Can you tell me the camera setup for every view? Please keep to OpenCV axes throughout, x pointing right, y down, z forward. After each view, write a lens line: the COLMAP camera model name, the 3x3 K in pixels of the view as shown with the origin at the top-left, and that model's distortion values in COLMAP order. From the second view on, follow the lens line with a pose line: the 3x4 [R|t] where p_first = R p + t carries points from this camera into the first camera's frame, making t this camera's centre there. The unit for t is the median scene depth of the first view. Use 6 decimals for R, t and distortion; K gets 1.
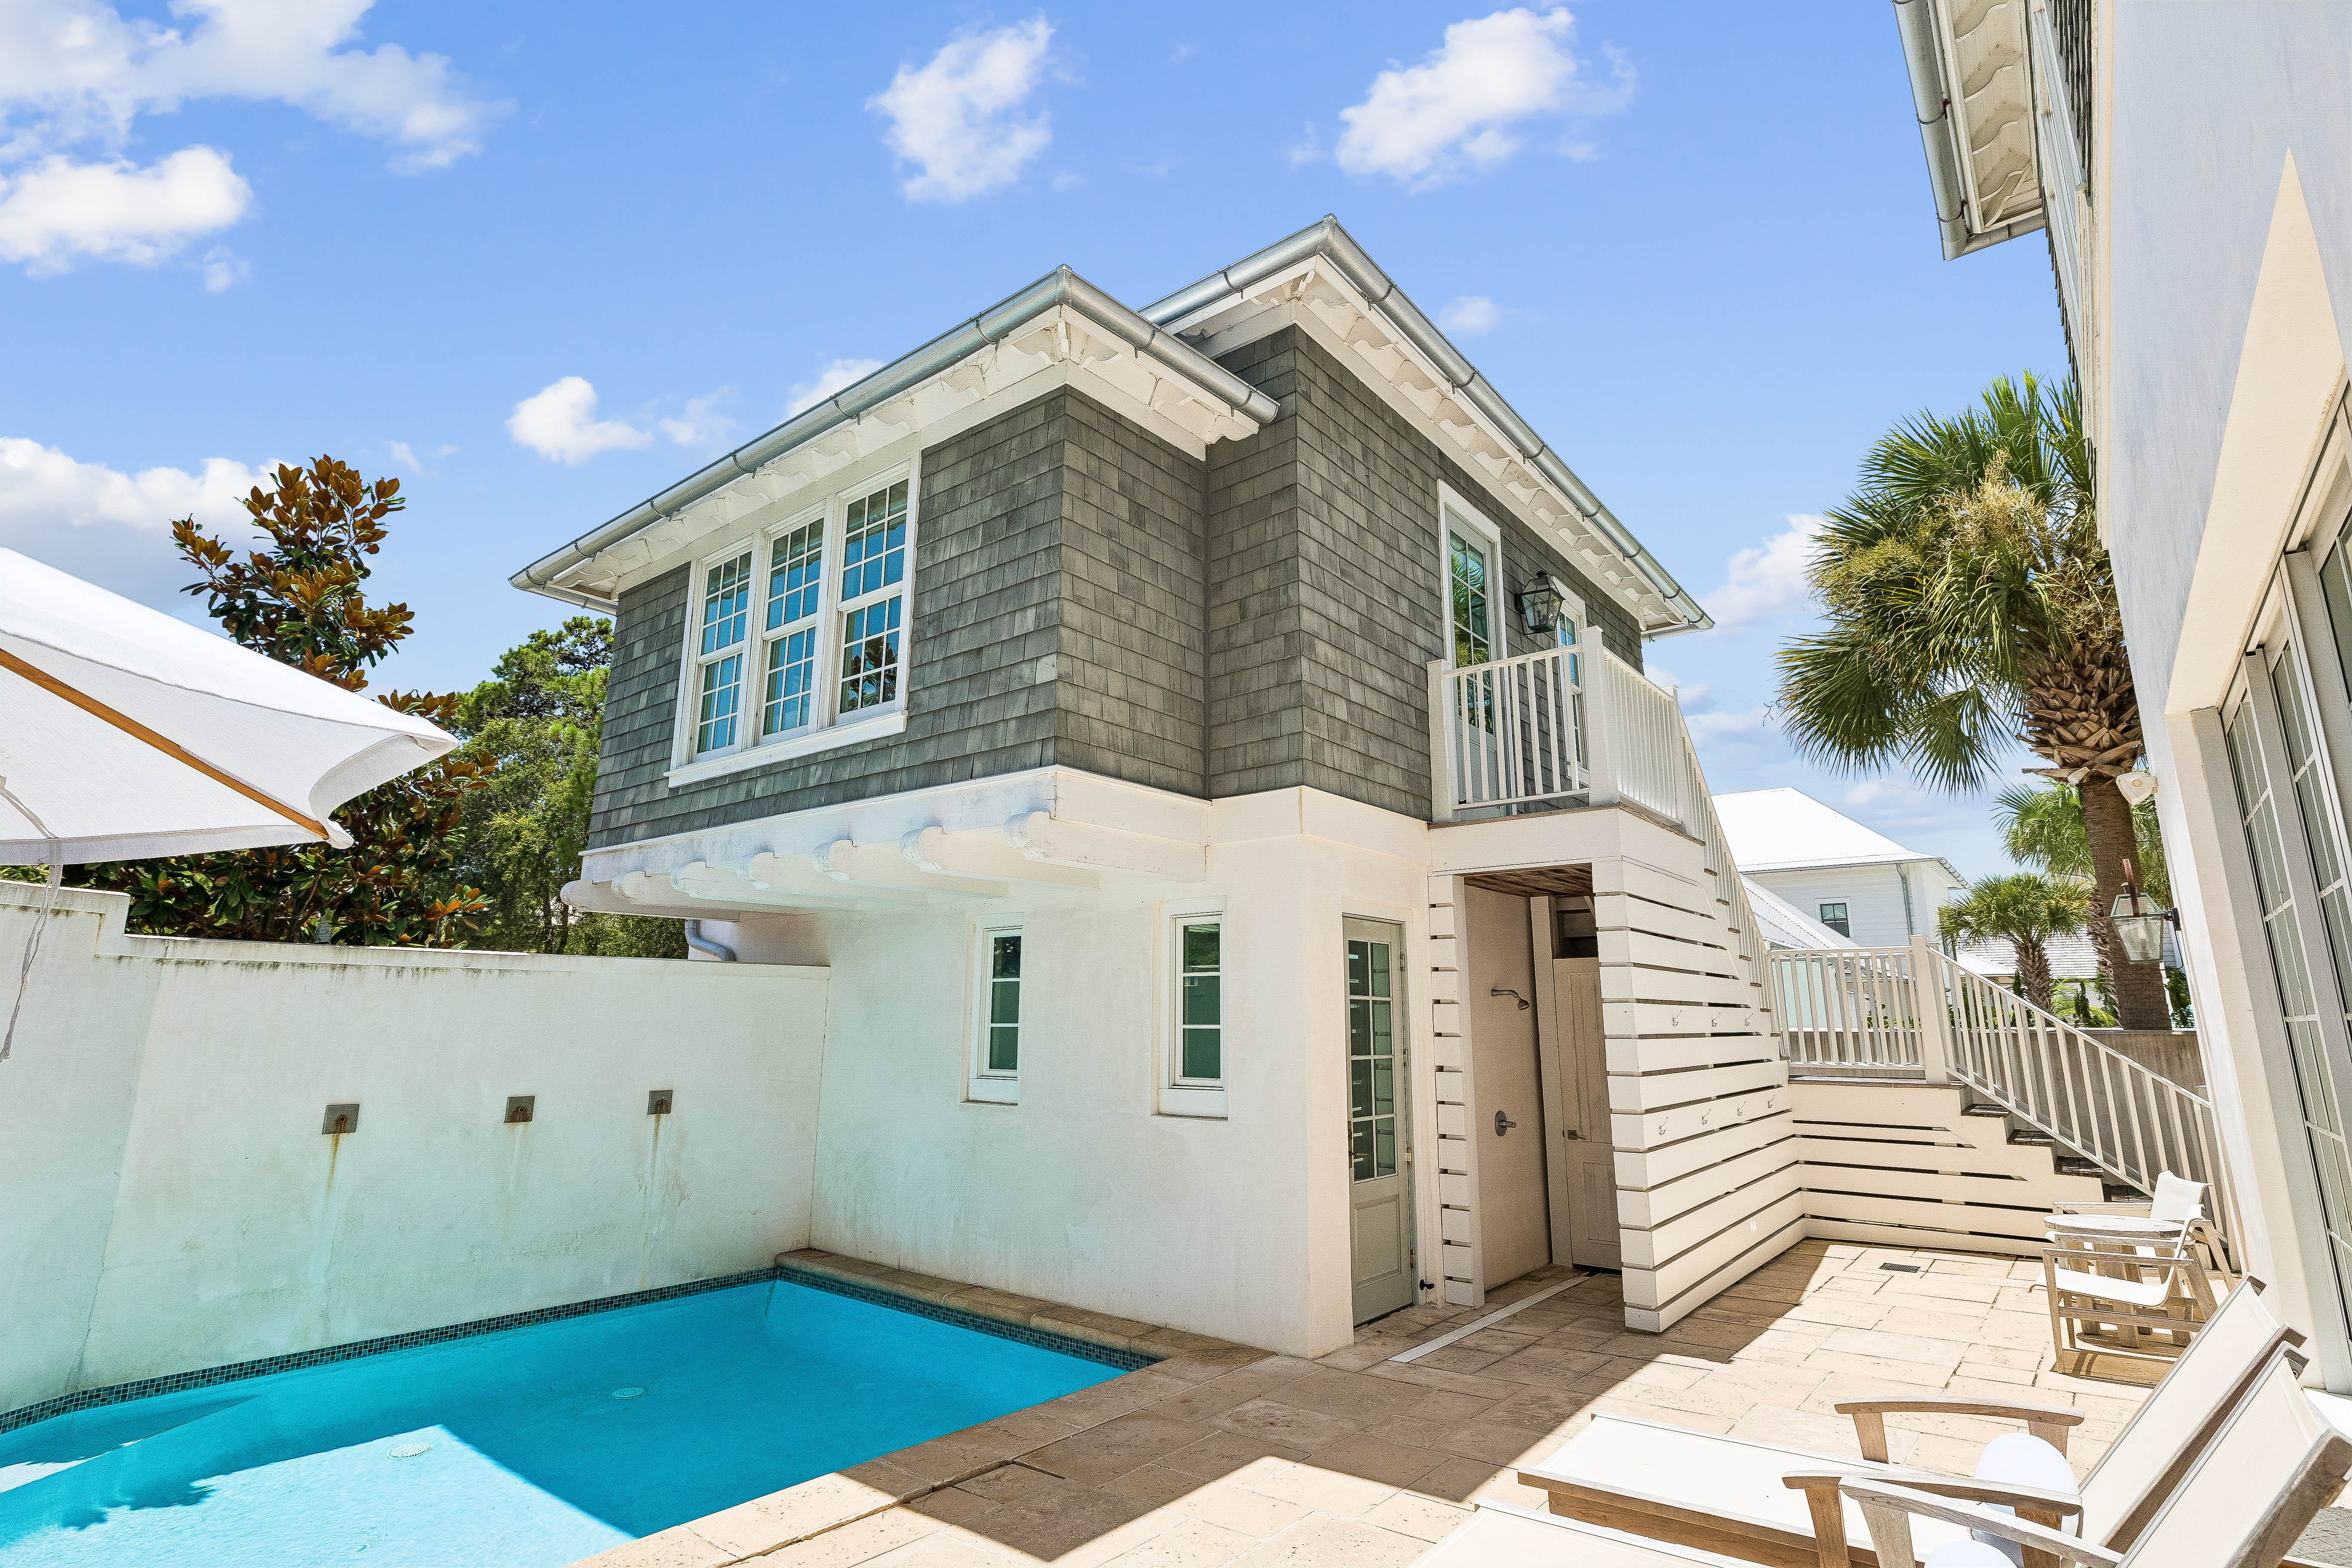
lens RADIAL K [[1125.5, 0, 1184.5], [0, 1125.5, 771.2], [0, 0, 1]] dist [-0.002756, -0.000335]
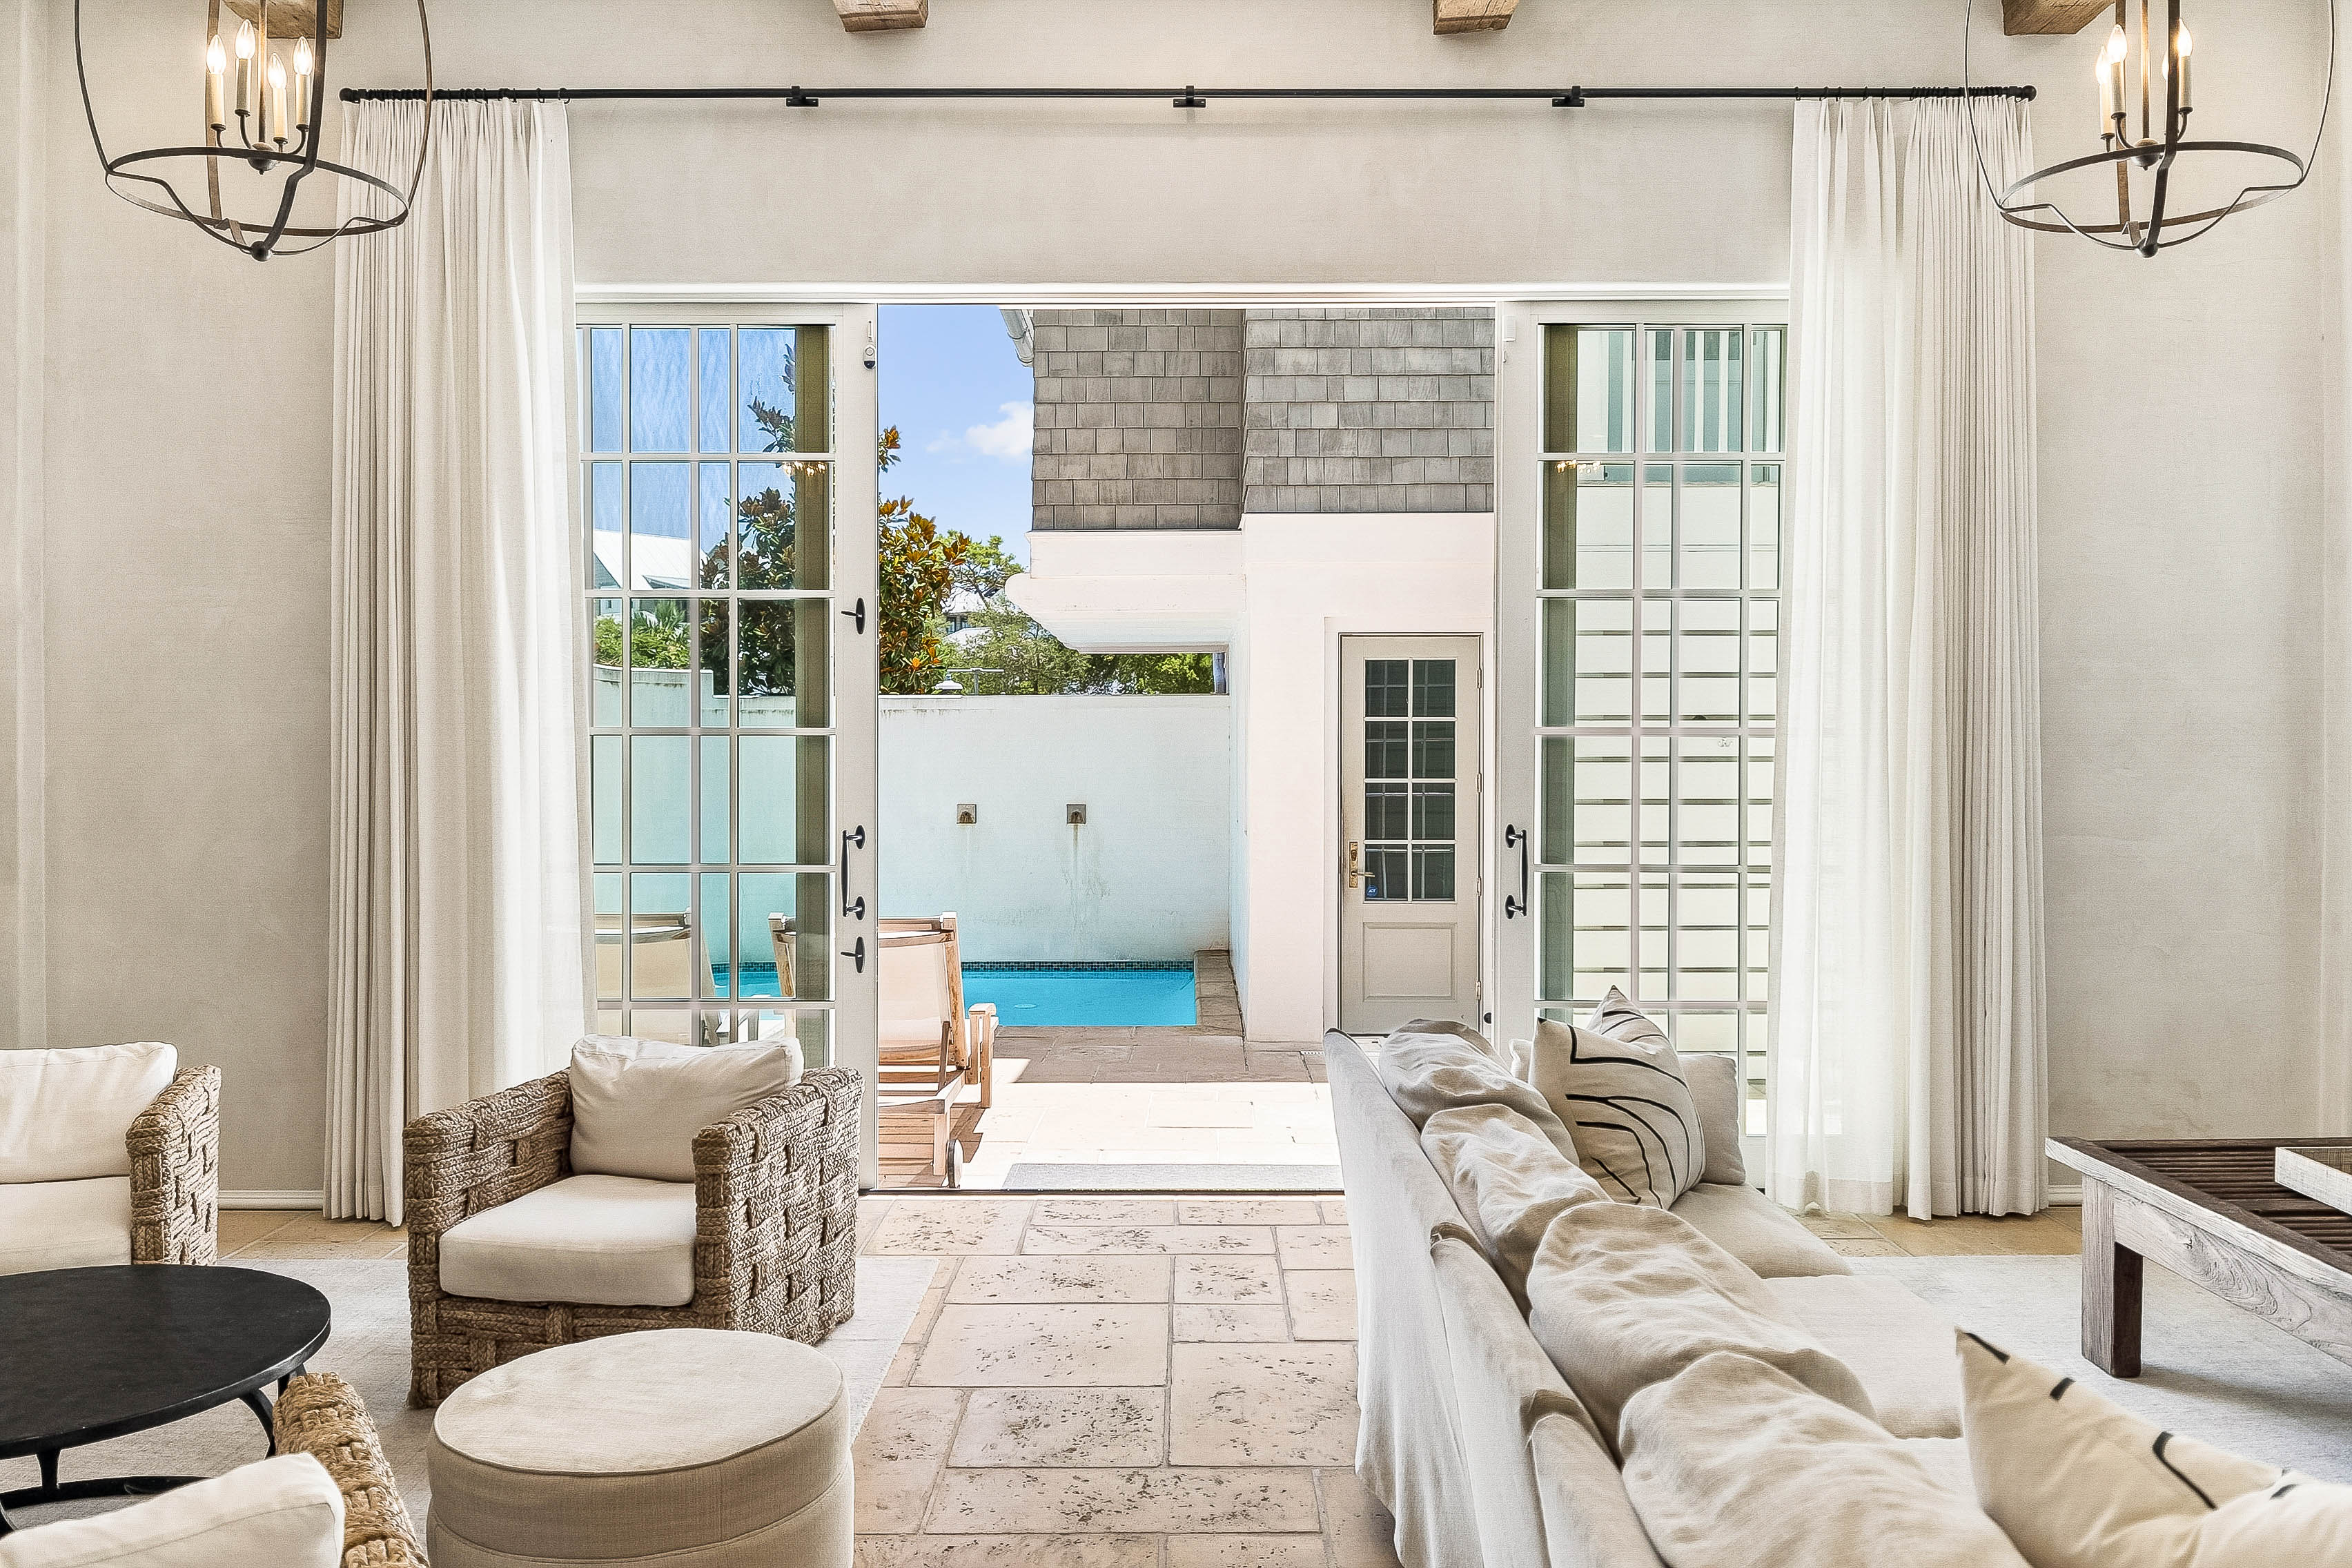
lens RADIAL K [[1801.4, 0, 1176.0], [0, 1801.4, 784.0], [0, 0, 1]] dist [0.002145, -0.000055]
pose [[0.616735, 0.011531, -0.787087, 1.210152], [0.175847, 0.972606, 0.152037, -0.007438], [0.767278, -0.232173, 0.597812, -0.052822]]
